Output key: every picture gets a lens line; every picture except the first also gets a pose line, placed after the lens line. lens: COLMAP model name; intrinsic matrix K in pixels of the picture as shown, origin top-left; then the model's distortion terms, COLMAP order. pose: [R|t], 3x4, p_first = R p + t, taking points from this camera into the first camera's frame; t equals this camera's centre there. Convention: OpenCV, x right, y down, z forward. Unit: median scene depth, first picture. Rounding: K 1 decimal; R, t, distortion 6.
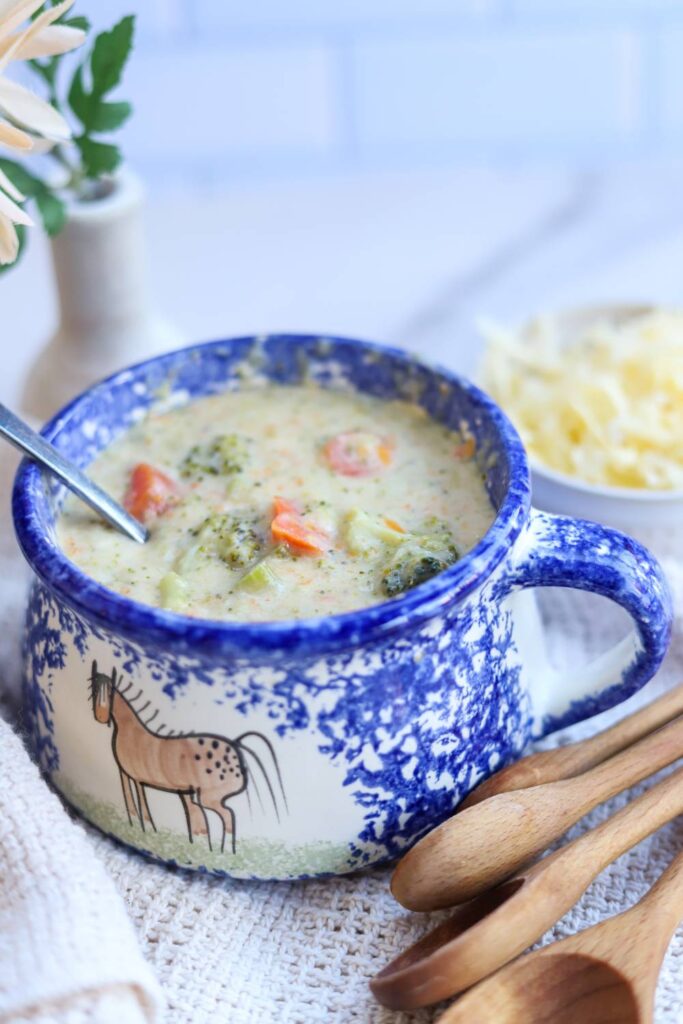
lens RADIAL K [[1713.5, 0, 341.5], [0, 1713.5, 512.0], [0, 0, 1]] dist [-0.207221, -0.058623]
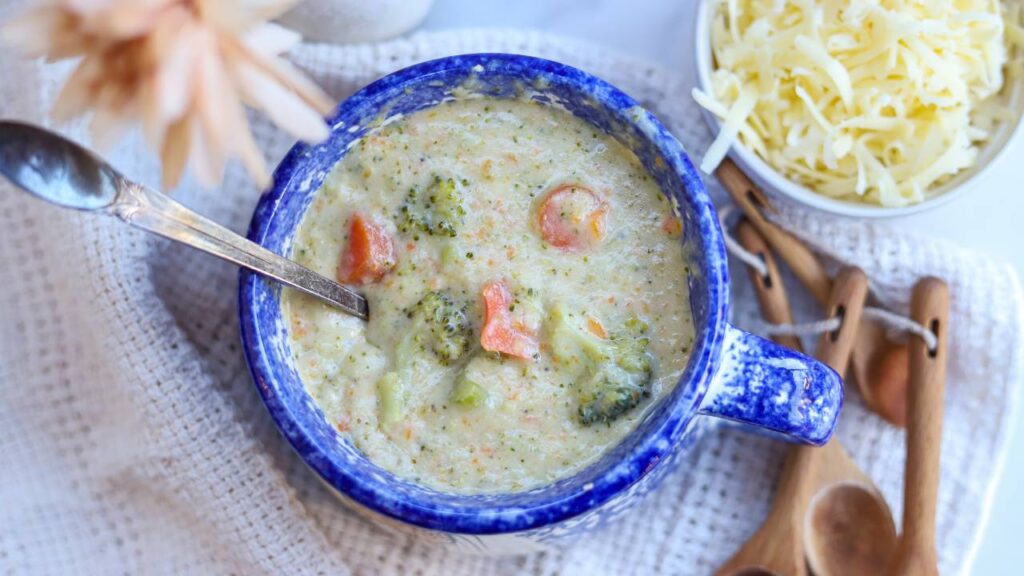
lens RADIAL K [[1635.3, 0, 512.0], [0, 1635.3, 288.0], [0, 0, 1]] dist [-0.195012, -0.027156]
pose [[0.998169, 0.055554, -0.023925, 0.001583], [-0.023077, 0.715382, 0.698353, -0.767205], [0.055912, -0.696522, 0.715354, 0.300200]]
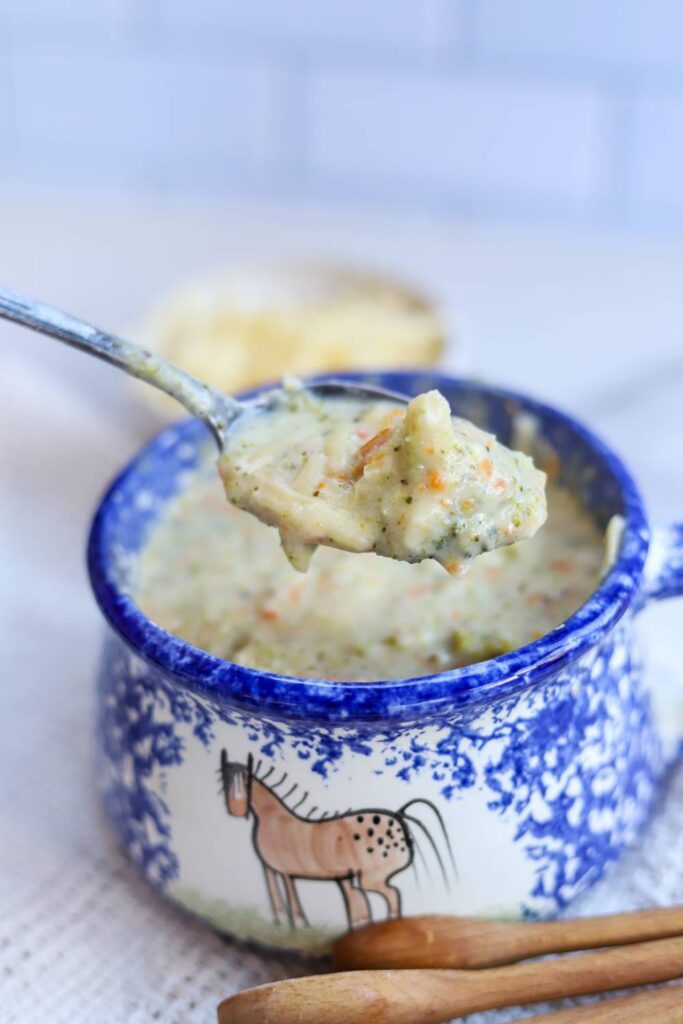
lens RADIAL K [[1713.5, 0, 341.5], [0, 1713.5, 512.0], [0, 0, 1]] dist [-0.207221, -0.058623]
pose [[0.981083, -0.133563, 0.140135, -0.193558], [0.139223, 0.989765, -0.031351, 0.000448], [-0.134513, 0.050268, 0.989636, 0.098496]]
